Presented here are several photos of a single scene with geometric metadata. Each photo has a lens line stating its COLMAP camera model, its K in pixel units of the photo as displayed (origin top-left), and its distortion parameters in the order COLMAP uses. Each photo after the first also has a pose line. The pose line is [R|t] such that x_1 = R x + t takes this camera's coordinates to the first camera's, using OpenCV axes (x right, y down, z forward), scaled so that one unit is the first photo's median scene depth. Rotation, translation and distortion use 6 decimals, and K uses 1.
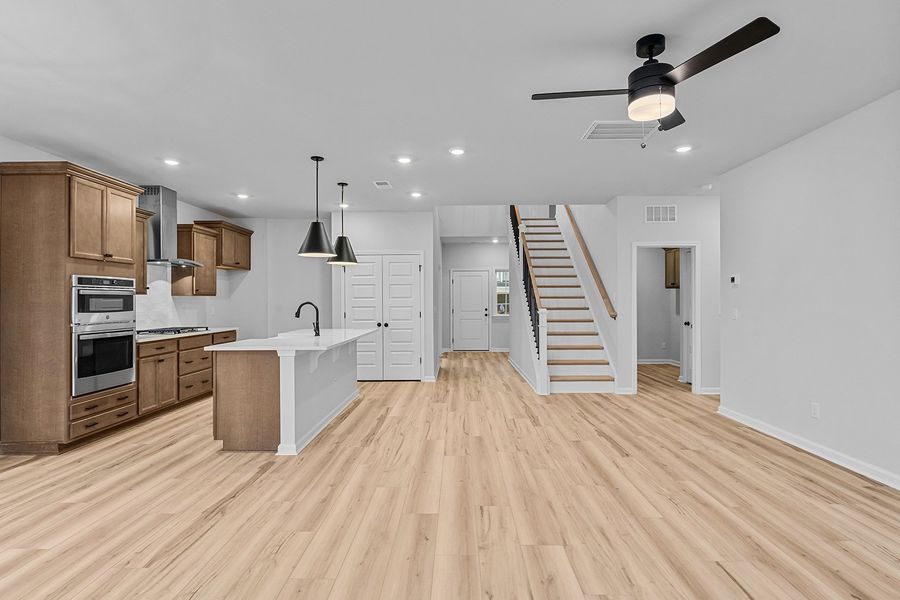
lens RADIAL K [[444.4, 0, 441.4], [0, 444.4, 297.1], [0, 0, 1]] dist [-0.001149, -0.000807]
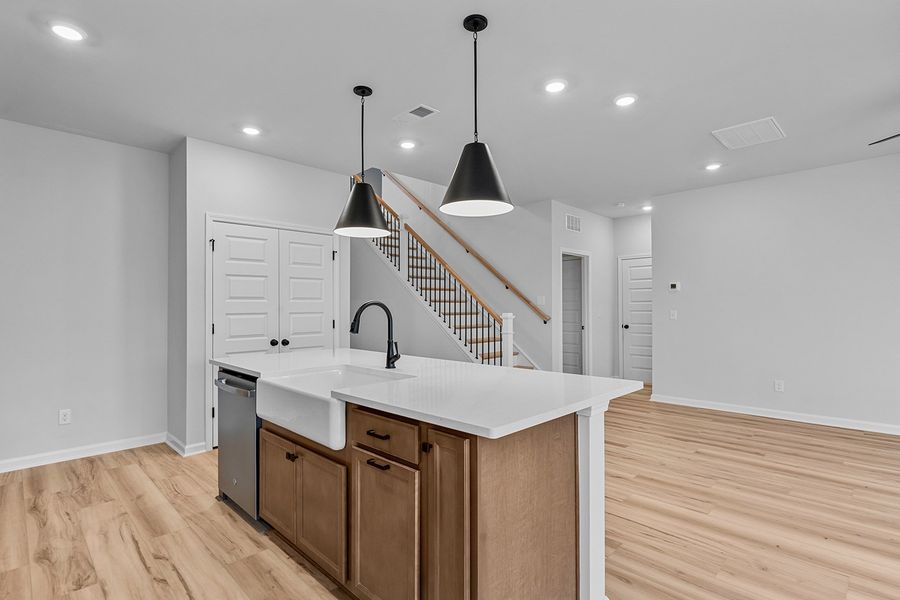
lens RADIAL K [[444.4, 0, 443.6], [0, 444.4, 299.1], [0, 0, 1]] dist [-0.001149, -0.000807]
pose [[0.691929, 0.013830, 0.721833, -0.661449], [-0.005131, 0.999885, -0.014238, 0.015621], [-0.721947, 0.006148, 0.691921, 0.654052]]
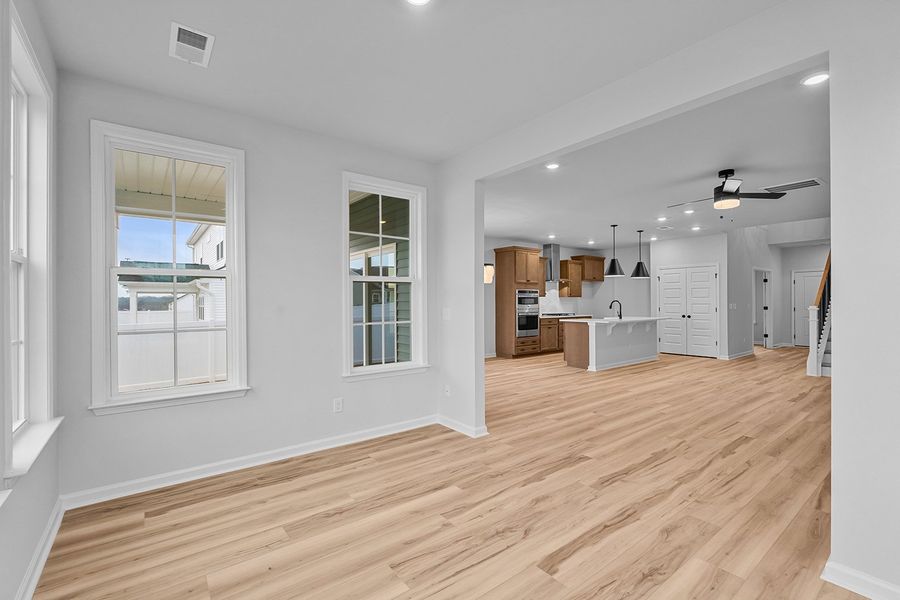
lens RADIAL K [[405.0, 0, 452.7], [0, 405.0, 300.2], [0, 0, 1]] dist [0.000276, 0.001018]
pose [[0.634288, 0.001062, -0.773096, 0.635050], [0.006311, 0.999959, 0.006552, -0.005966], [0.773071, -0.009034, 0.634255, -0.655898]]
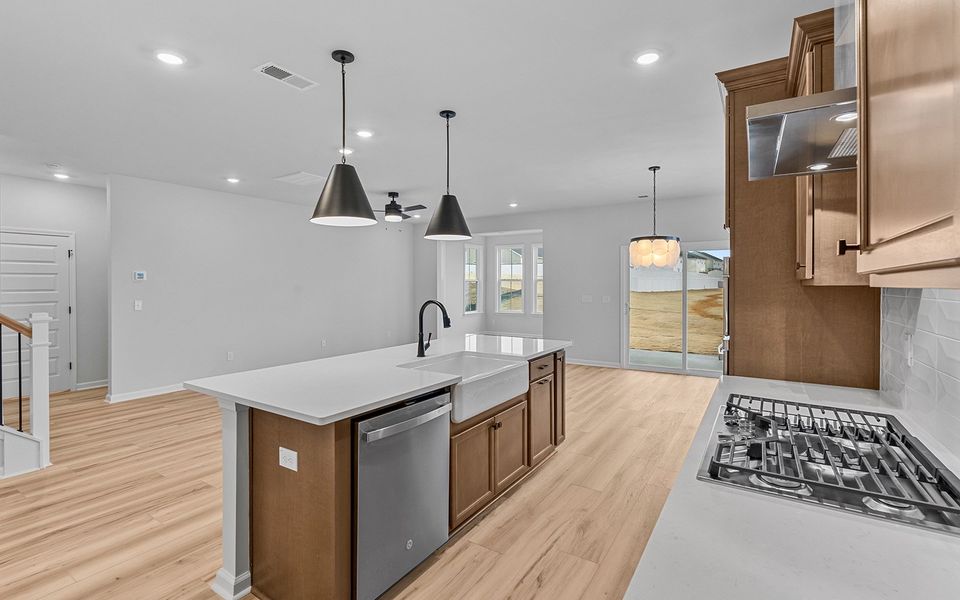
lens RADIAL K [[439.9, 0, 485.7], [0, 439.9, 288.2], [0, 0, 1]] dist [-0.011930, 0.000500]
pose [[-0.861361, 0.002340, 0.507988, -0.713175], [0.001321, 0.999996, -0.002367, -0.003960], [-0.507992, -0.001368, -0.861361, 1.595592]]
